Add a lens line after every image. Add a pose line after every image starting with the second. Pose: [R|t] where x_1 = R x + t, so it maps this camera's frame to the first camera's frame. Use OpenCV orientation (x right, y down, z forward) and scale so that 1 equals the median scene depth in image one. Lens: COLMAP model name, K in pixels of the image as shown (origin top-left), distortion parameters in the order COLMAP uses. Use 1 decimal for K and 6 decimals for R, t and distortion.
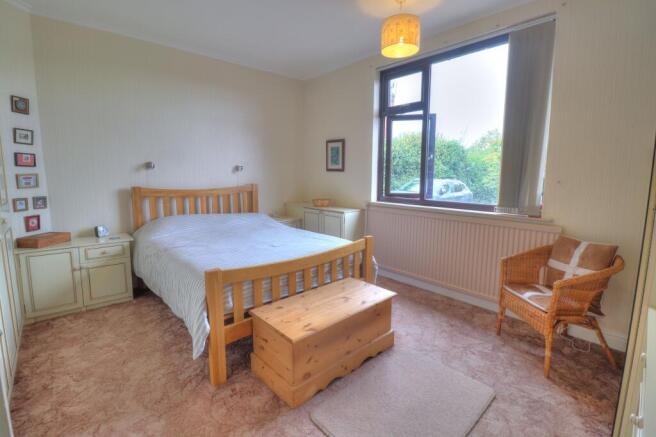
lens RADIAL K [[302.2, 0, 327.9], [0, 302.2, 211.4], [0, 0, 1]] dist [0.000571, -0.016559]
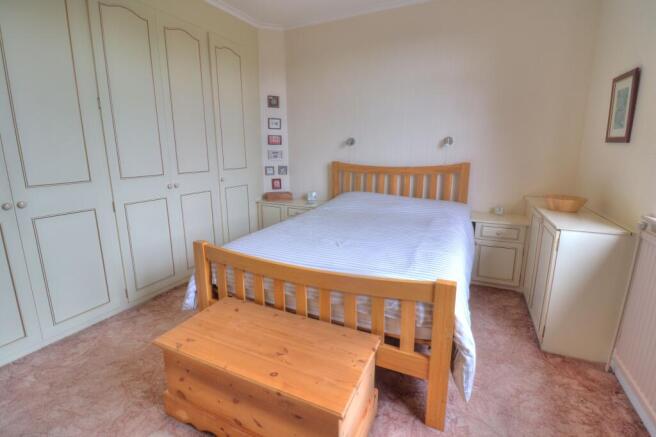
lens RADIAL K [[302.2, 0, 327.9], [0, 302.2, 211.4], [0, 0, 1]] dist [0.000571, -0.016559]
pose [[0.371406, 0.178246, -0.911200, 0.470685], [-0.109578, 0.982955, 0.147619, -0.073167], [0.921982, 0.045021, 0.384607, 0.652979]]
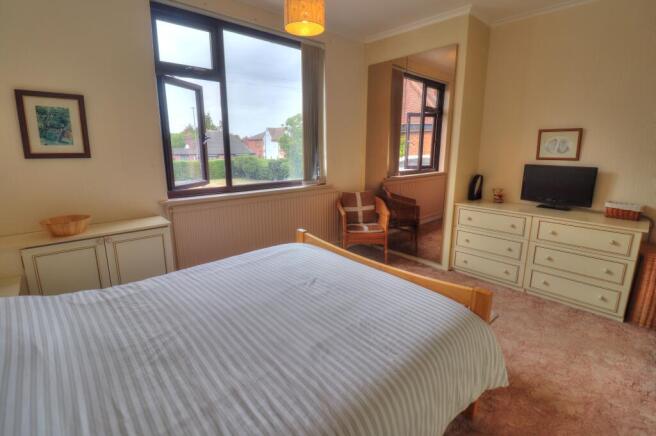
lens RADIAL K [[305.1, 0, 326.3], [0, 305.1, 209.6], [0, 0, 1]] dist [-0.000044, -0.009319]
pose [[0.010702, -0.206592, 0.978369, -0.748735], [0.128035, 0.970654, 0.203563, -0.152782], [-0.991712, 0.123087, 0.036839, 0.890017]]
